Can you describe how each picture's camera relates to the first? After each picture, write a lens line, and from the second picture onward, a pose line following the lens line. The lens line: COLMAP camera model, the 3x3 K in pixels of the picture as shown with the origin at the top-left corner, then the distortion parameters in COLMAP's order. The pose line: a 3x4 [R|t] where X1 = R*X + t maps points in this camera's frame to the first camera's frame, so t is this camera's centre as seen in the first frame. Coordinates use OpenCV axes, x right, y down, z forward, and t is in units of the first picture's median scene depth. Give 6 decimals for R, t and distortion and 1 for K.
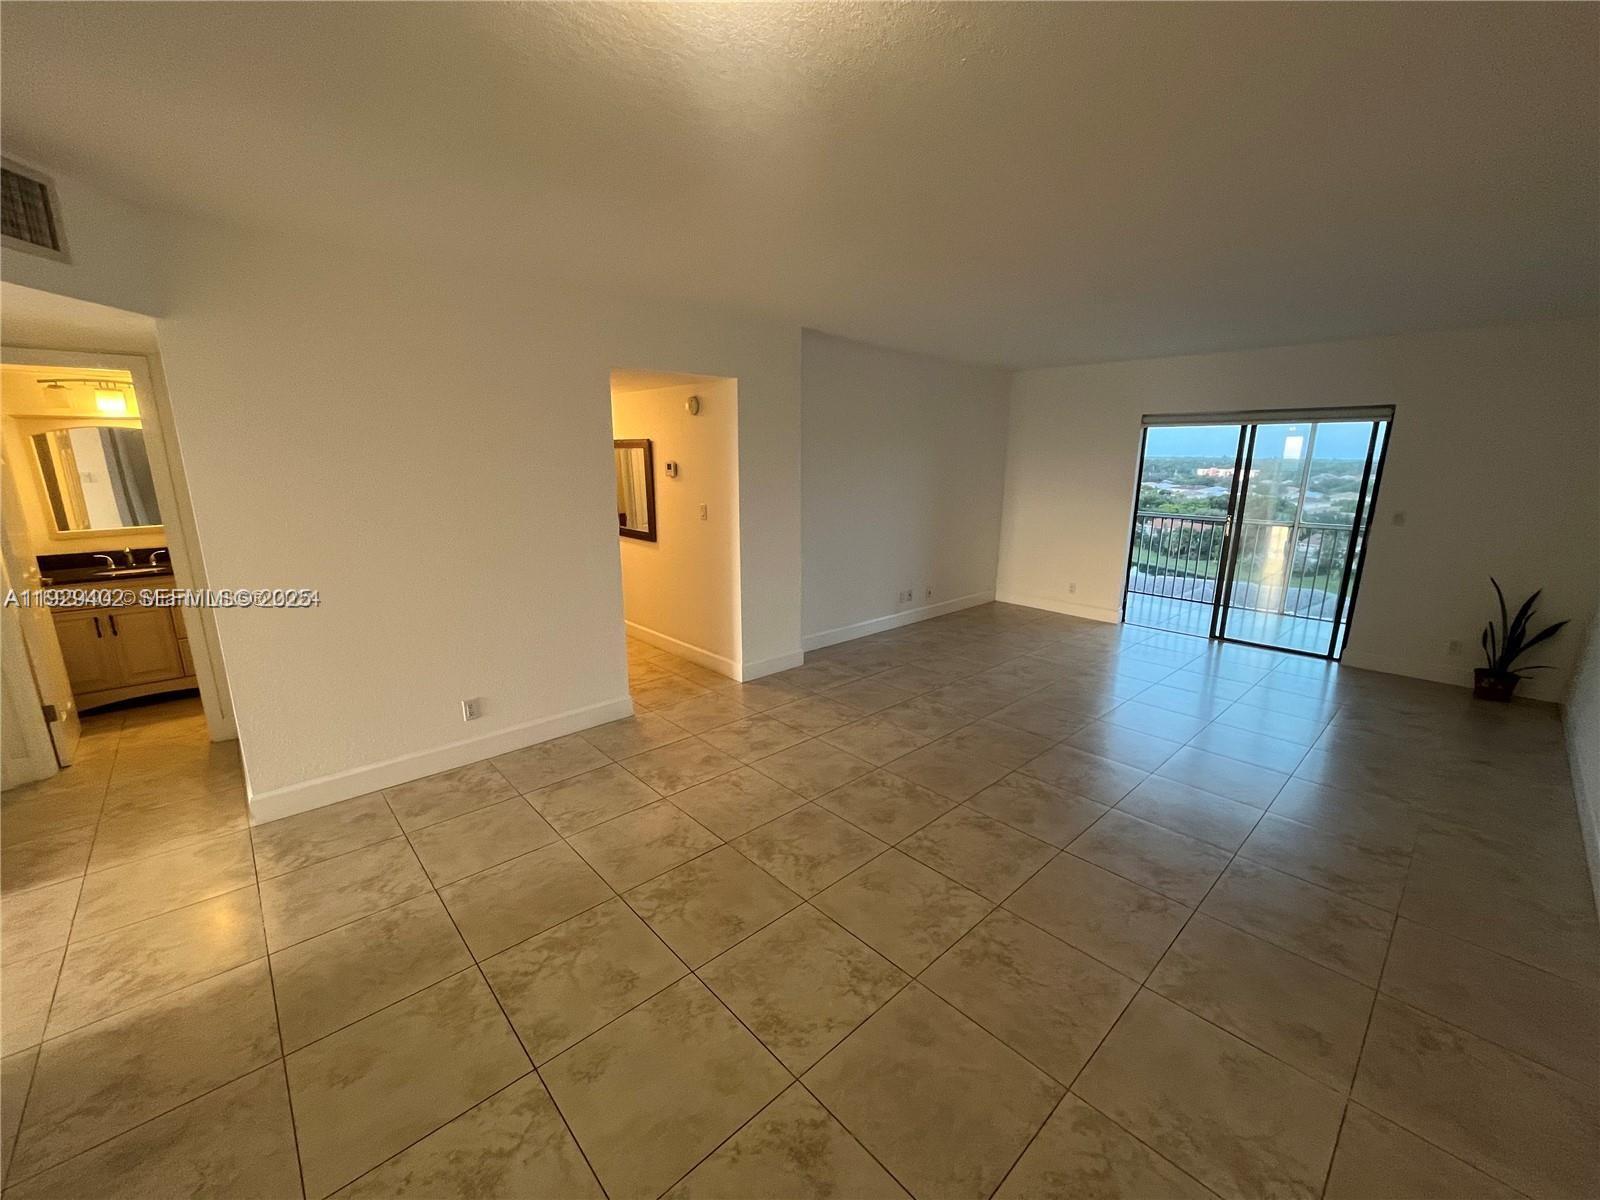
lens RADIAL K [[641.8, 0, 799.3], [0, 641.8, 607.4], [0, 0, 1]] dist [-0.003488, -0.000008]
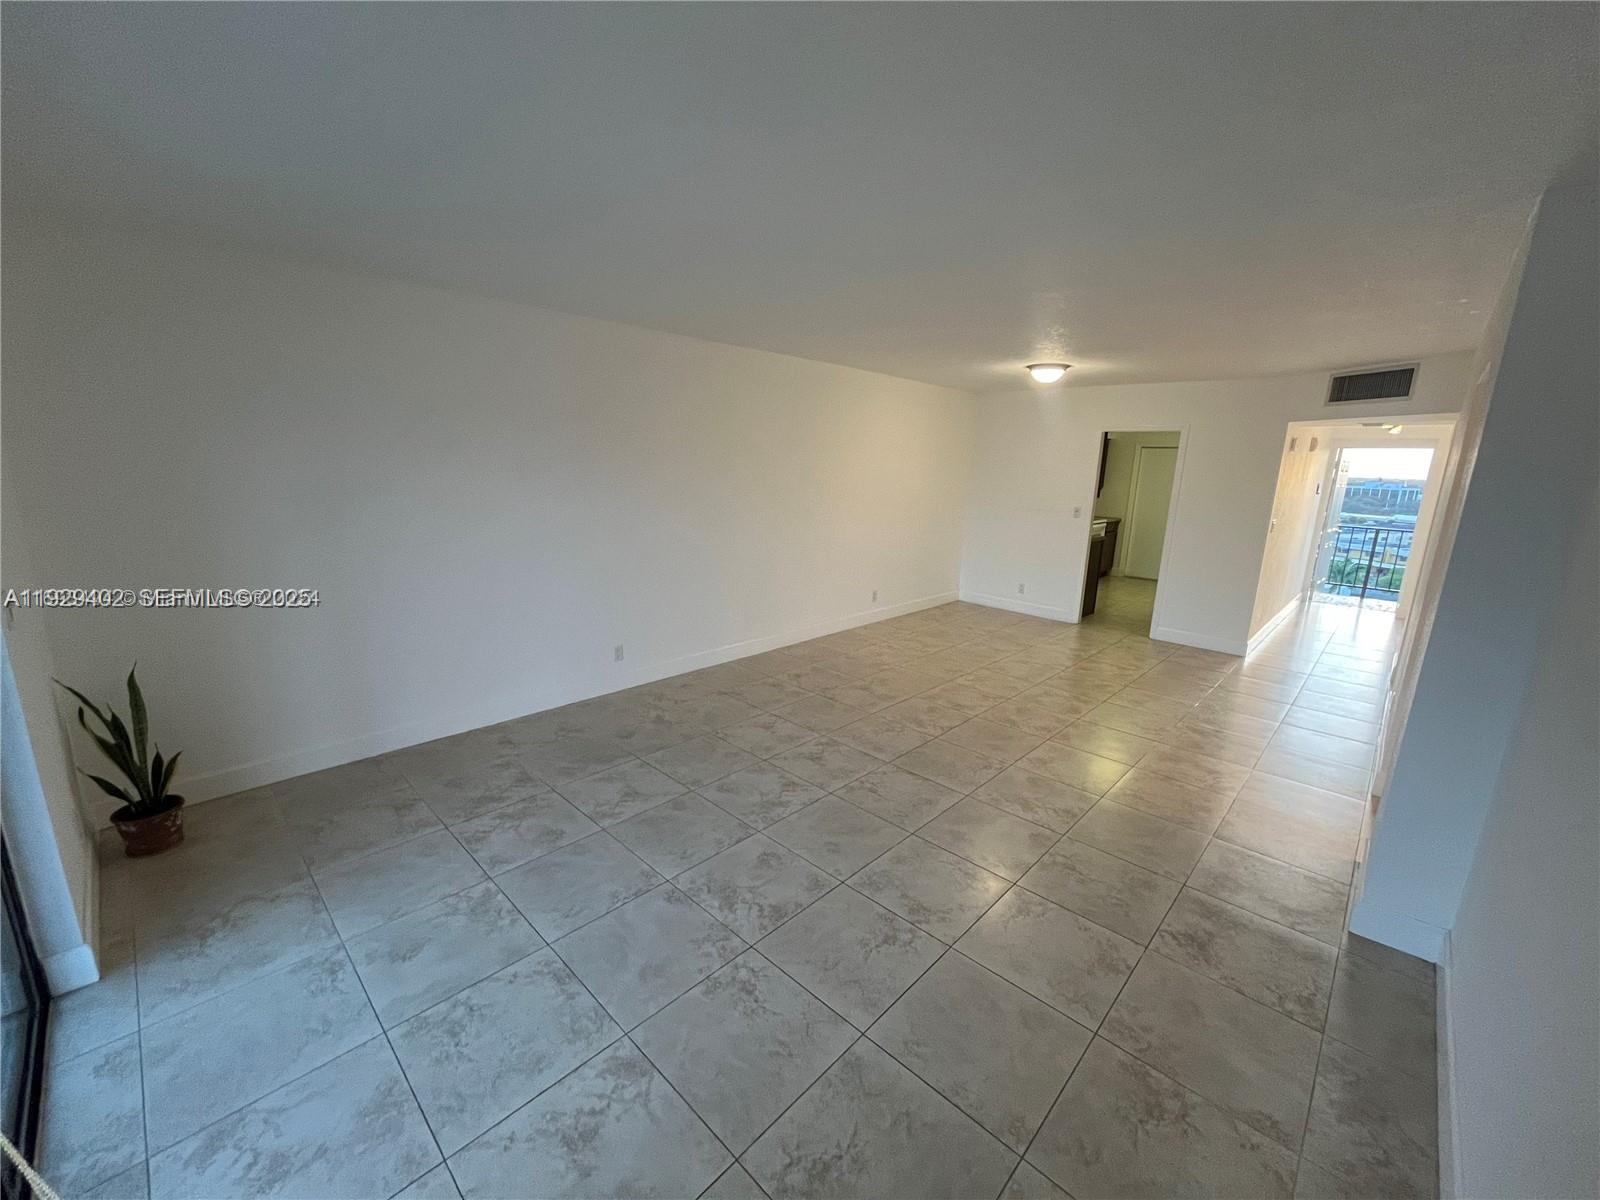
lens RADIAL K [[641.8, 0, 799.3], [0, 641.8, 607.4], [0, 0, 1]] dist [-0.003488, -0.000008]
pose [[-0.997417, -0.017263, -0.069723, 0.731417], [-0.046245, 0.897088, 0.439426, -0.511456], [0.054962, 0.441515, -0.895569, 2.107890]]
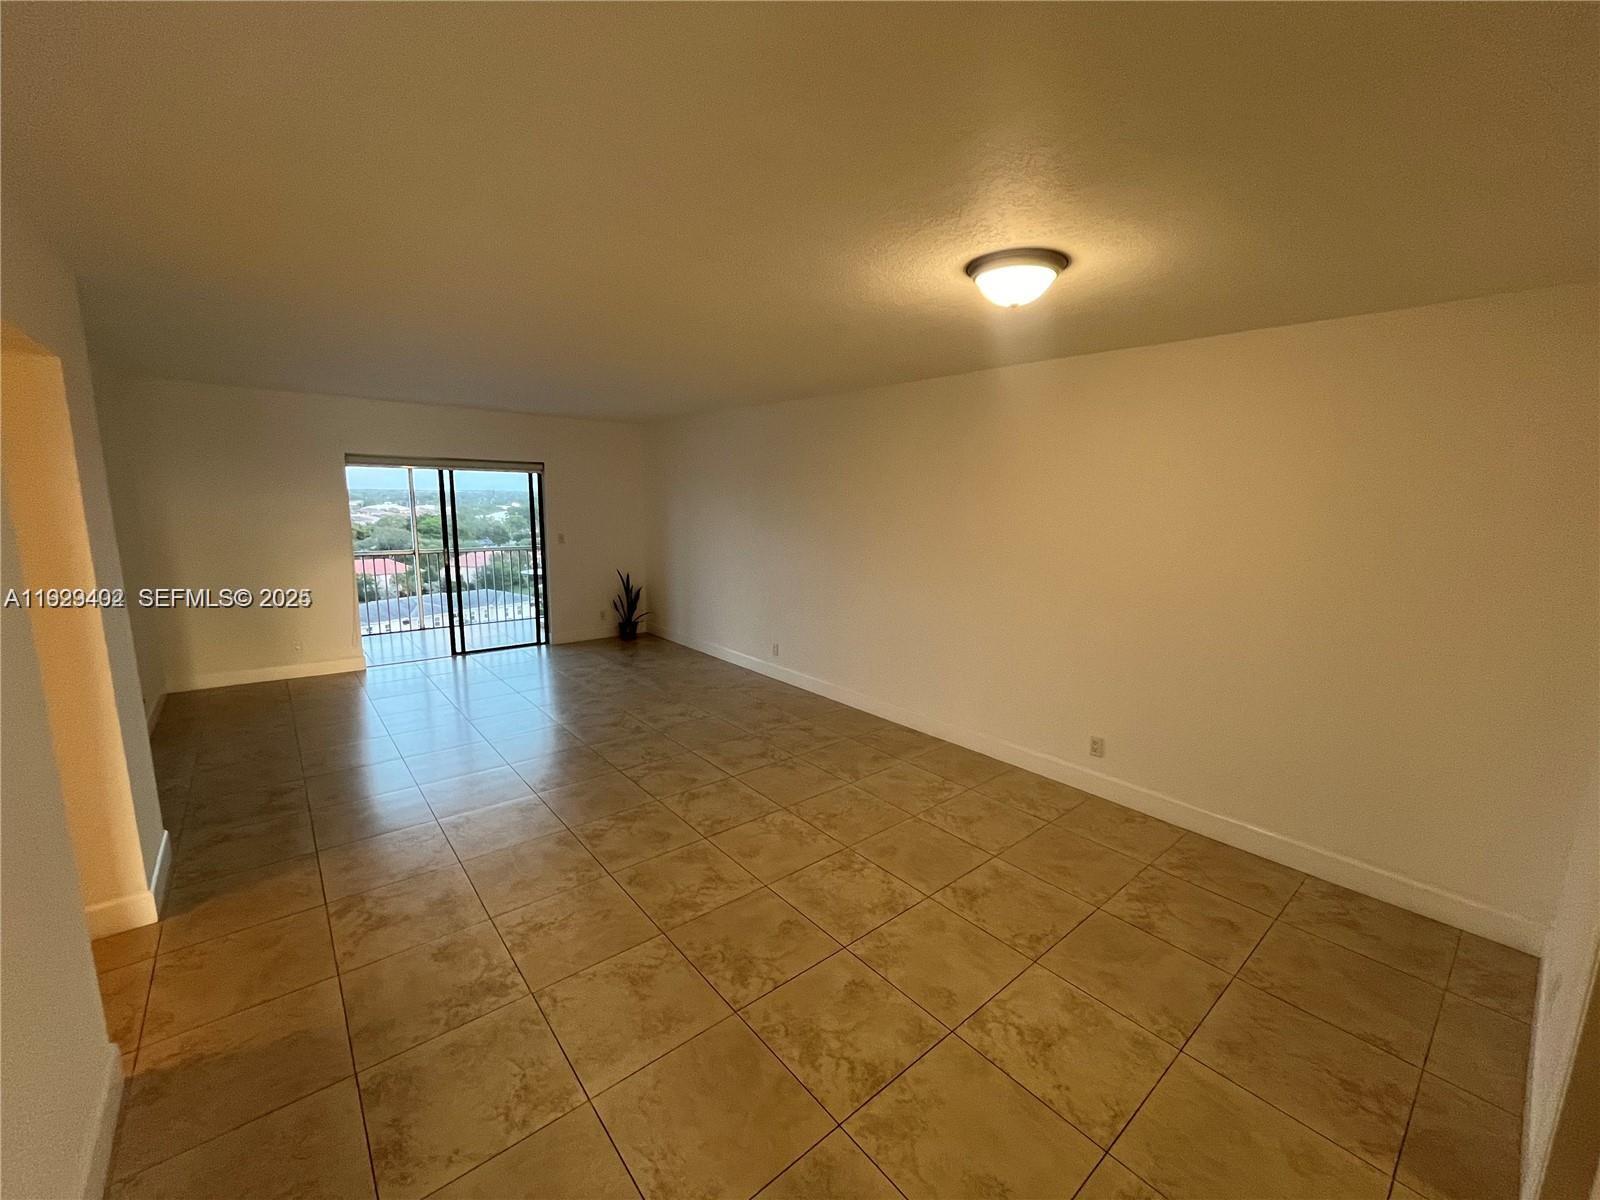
lens RADIAL K [[641.8, 0, 799.3], [0, 641.8, 607.4], [0, 0, 1]] dist [-0.003488, -0.000008]
pose [[0.048187, -0.172391, 0.983849, -0.814823], [0.210151, 0.964695, 0.158742, -0.163445], [-0.976481, 0.199108, 0.082714, 0.566979]]
